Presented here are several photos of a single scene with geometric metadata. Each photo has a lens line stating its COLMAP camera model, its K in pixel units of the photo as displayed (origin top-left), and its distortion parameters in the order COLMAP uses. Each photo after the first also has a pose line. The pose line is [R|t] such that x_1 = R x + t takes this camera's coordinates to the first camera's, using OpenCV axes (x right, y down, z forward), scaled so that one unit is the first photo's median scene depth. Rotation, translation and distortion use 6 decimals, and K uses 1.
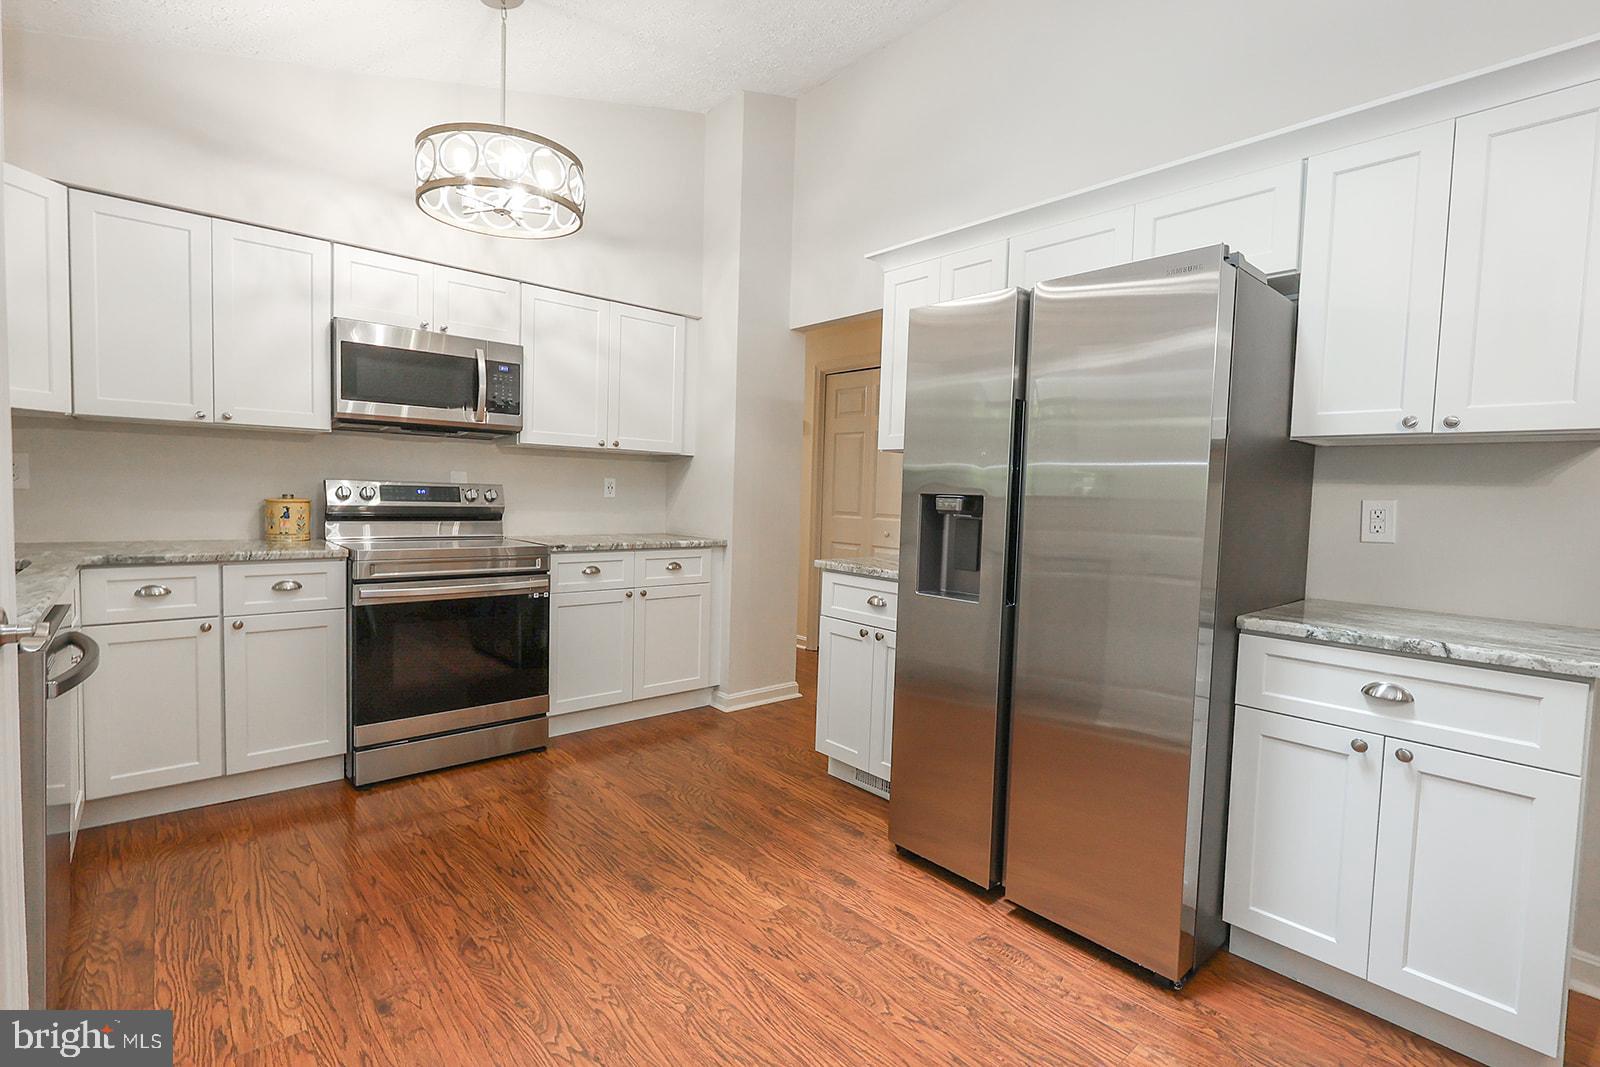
lens RADIAL K [[737.0, 0, 804.1], [0, 737.0, 529.4], [0, 0, 1]] dist [0.000093, -0.000121]
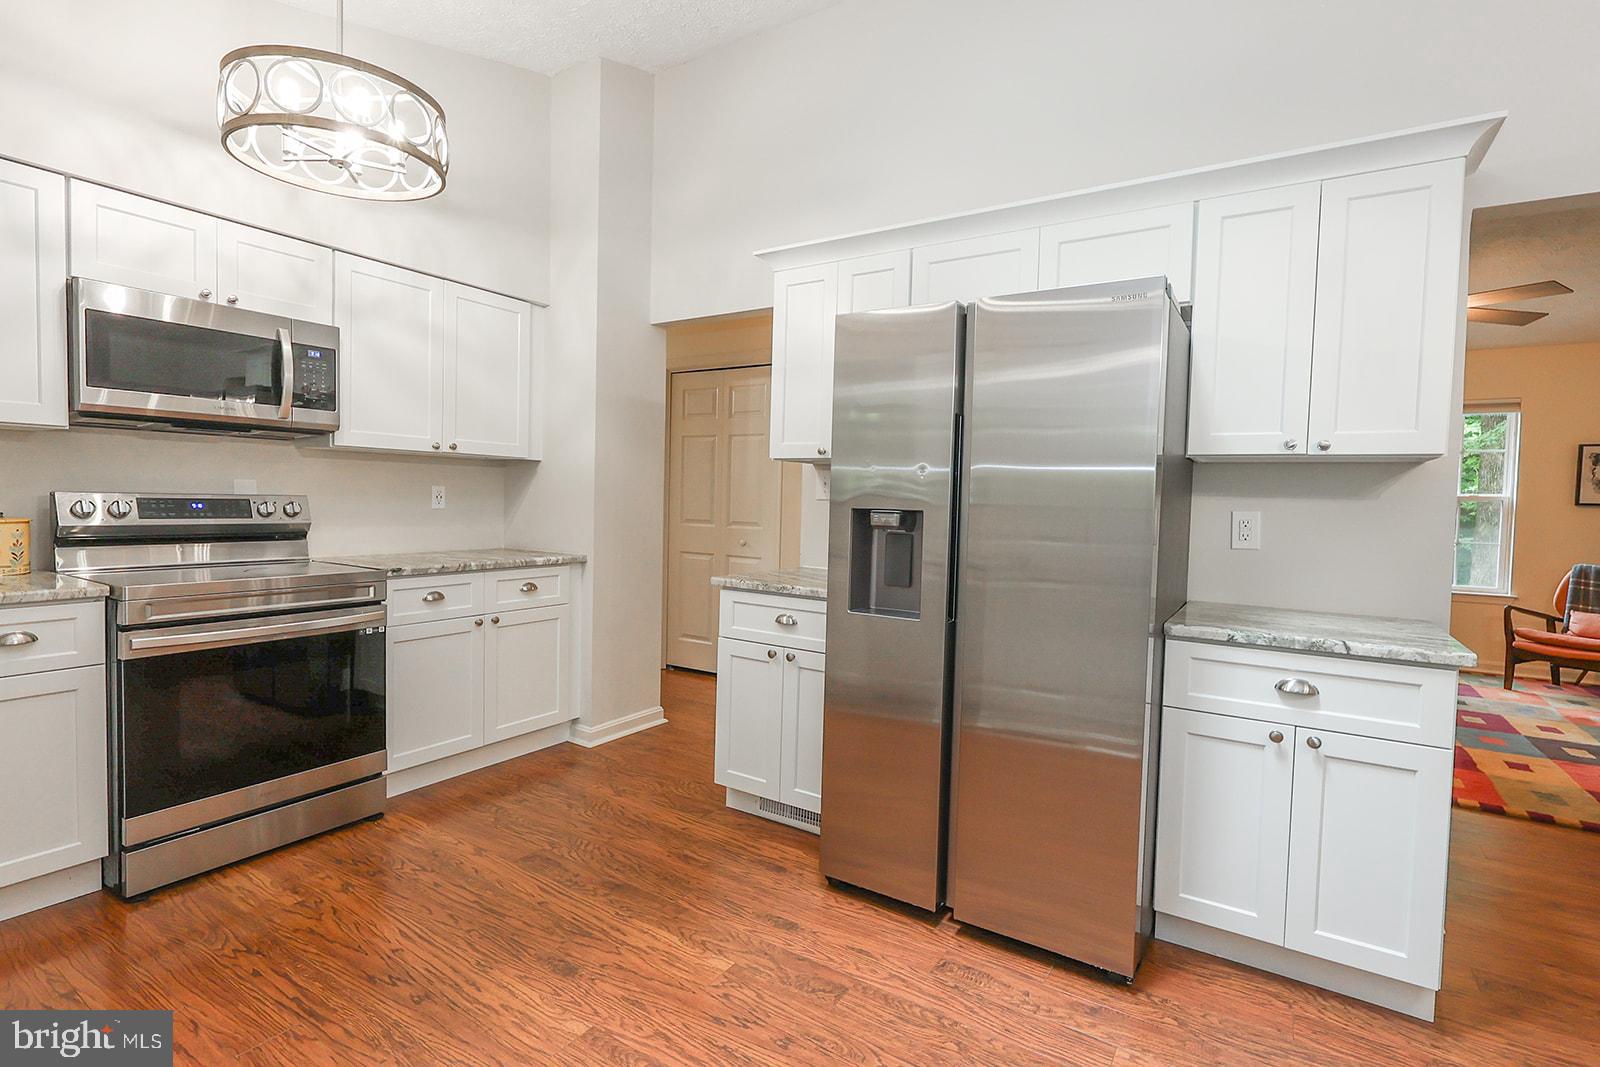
lens RADIAL K [[759.8, 0, 804.0], [0, 759.8, 527.5], [0, 0, 1]] dist [0.001889, -0.000046]
pose [[0.962023, -0.015927, 0.272502, -0.164062], [0.016821, 0.999858, -0.000945, -0.022512], [-0.272448, 0.005493, 0.962155, 0.061795]]
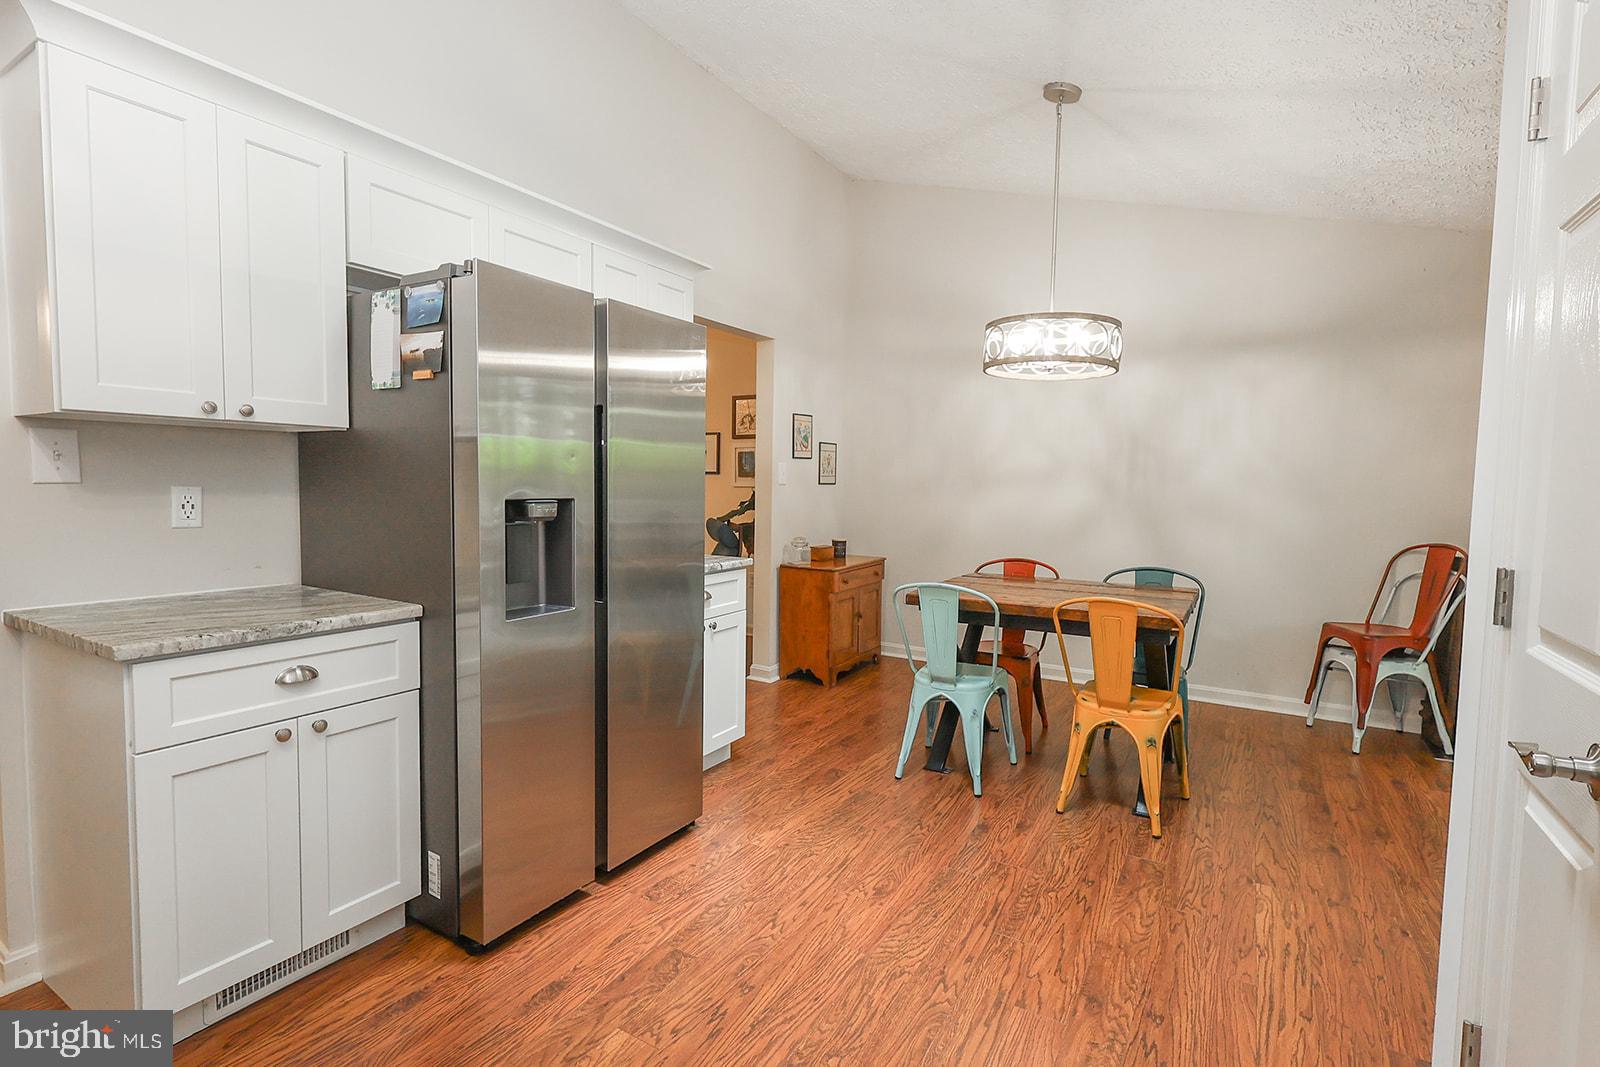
lens RADIAL K [[742.2, 0, 796.4], [0, 742.2, 534.3], [0, 0, 1]] dist [0.002146, 0.000121]
pose [[-0.291439, -0.098242, 0.951531, -0.685085], [0.024234, 0.993635, 0.110012, -0.087719], [-0.956282, 0.055122, -0.287203, 0.886227]]
